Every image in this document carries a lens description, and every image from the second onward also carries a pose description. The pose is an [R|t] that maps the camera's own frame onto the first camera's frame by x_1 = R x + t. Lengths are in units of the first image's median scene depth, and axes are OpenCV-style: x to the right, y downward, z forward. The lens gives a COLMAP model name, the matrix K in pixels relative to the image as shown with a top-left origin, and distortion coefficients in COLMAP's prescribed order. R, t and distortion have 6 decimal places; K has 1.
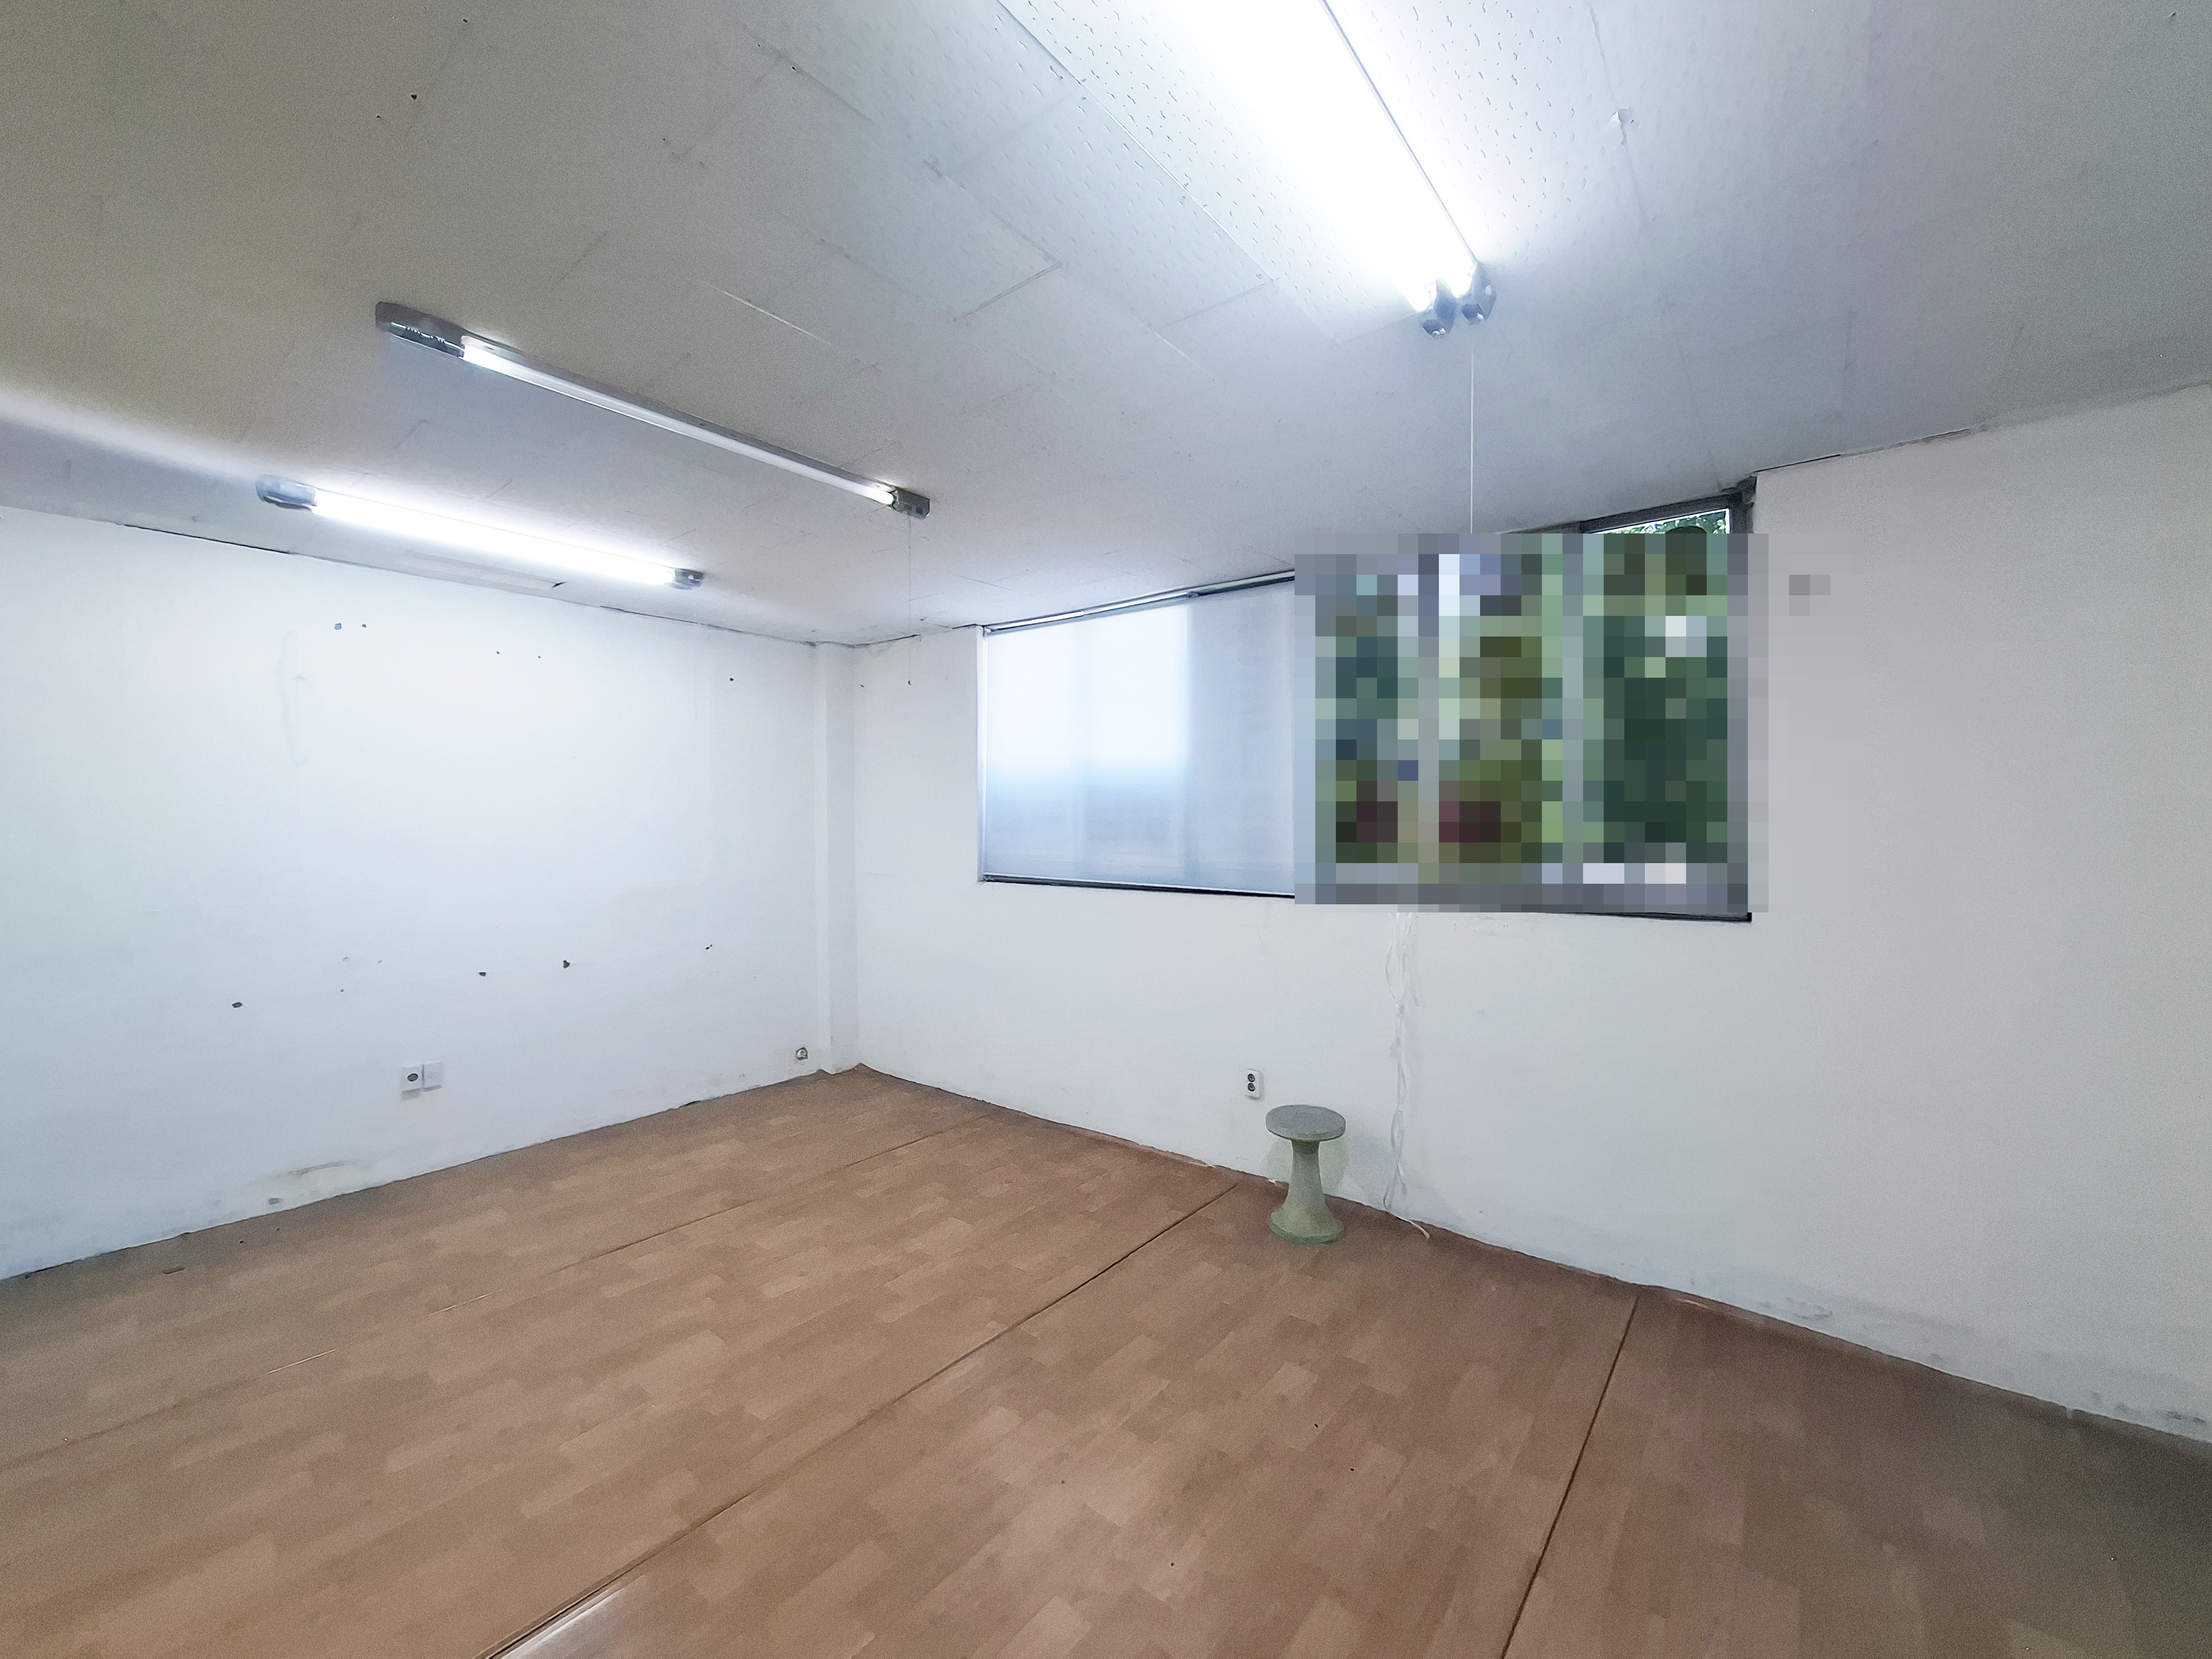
lens RADIAL K [[879.8, 0, 1095.5], [0, 879.8, 825.9], [0, 0, 1]] dist [-0.014785, 0.007245]
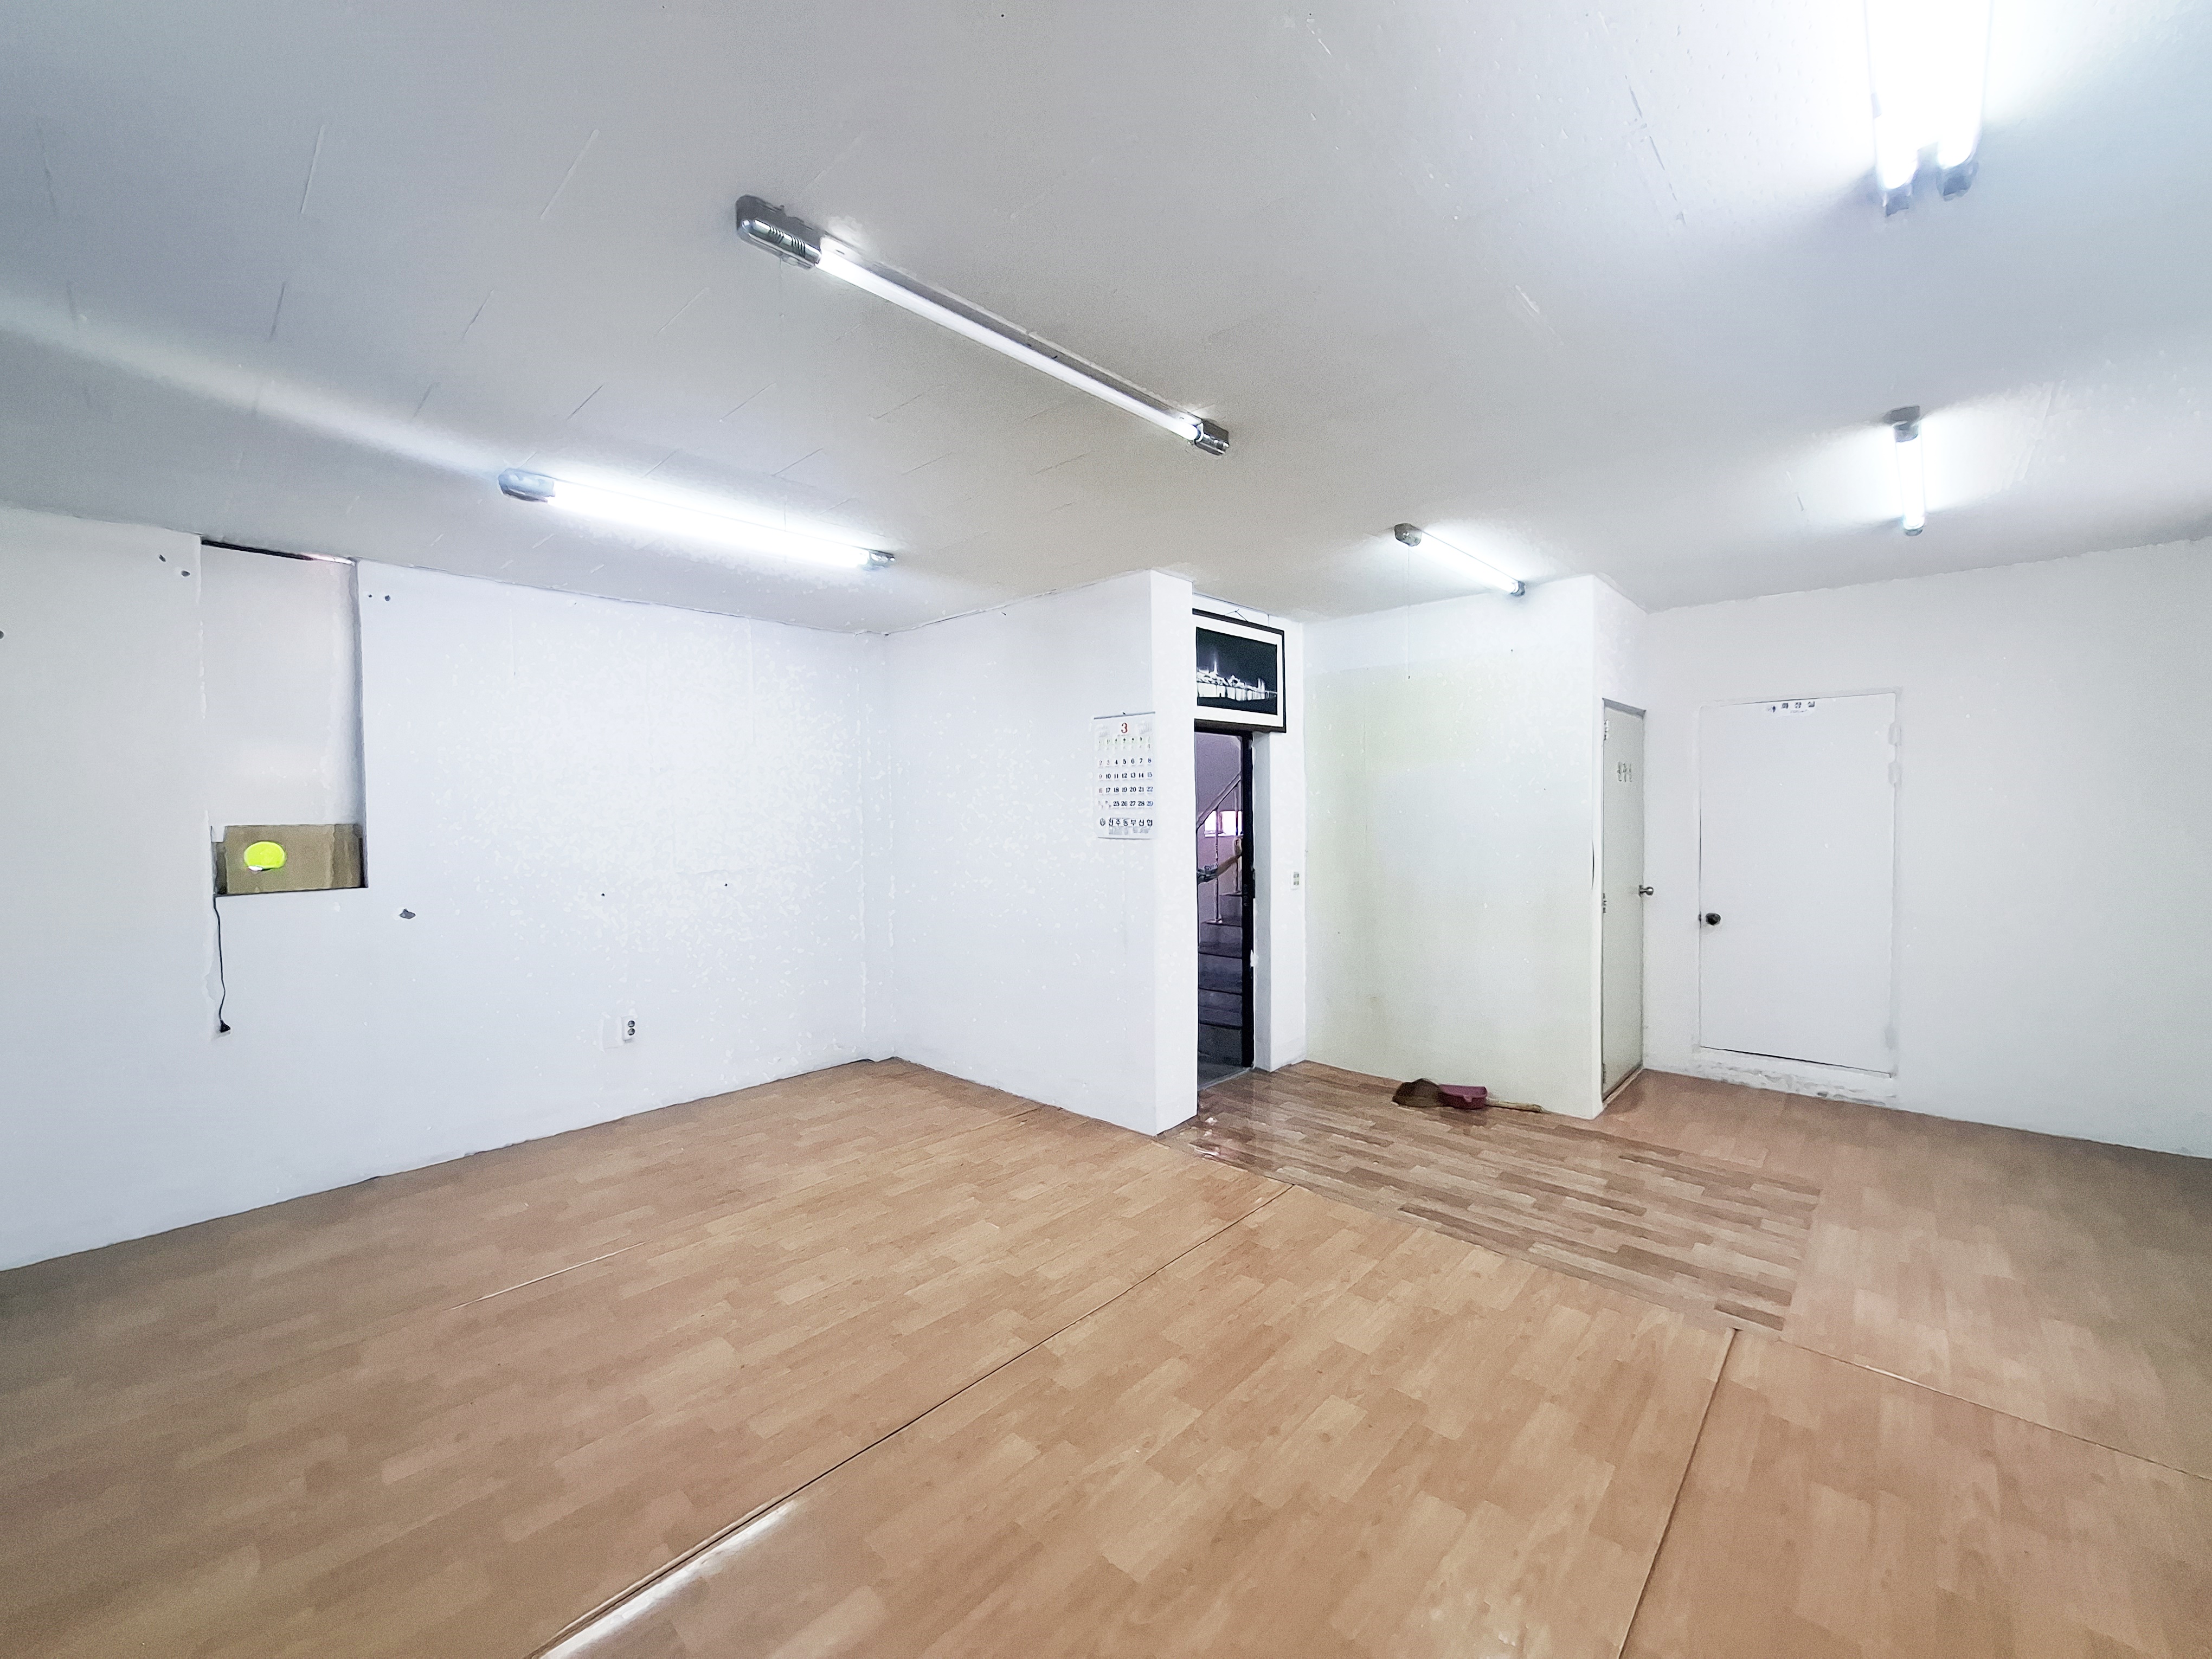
lens RADIAL K [[855.8, 0, 1103.9], [0, 855.8, 846.8], [0, 0, 1]] dist [-0.003394, -0.000127]
pose [[-0.997921, 0.011138, 0.063481, -0.340660], [0.014390, 0.998595, 0.051005, -0.001998], [-0.062824, 0.051813, -0.996679, 1.178204]]
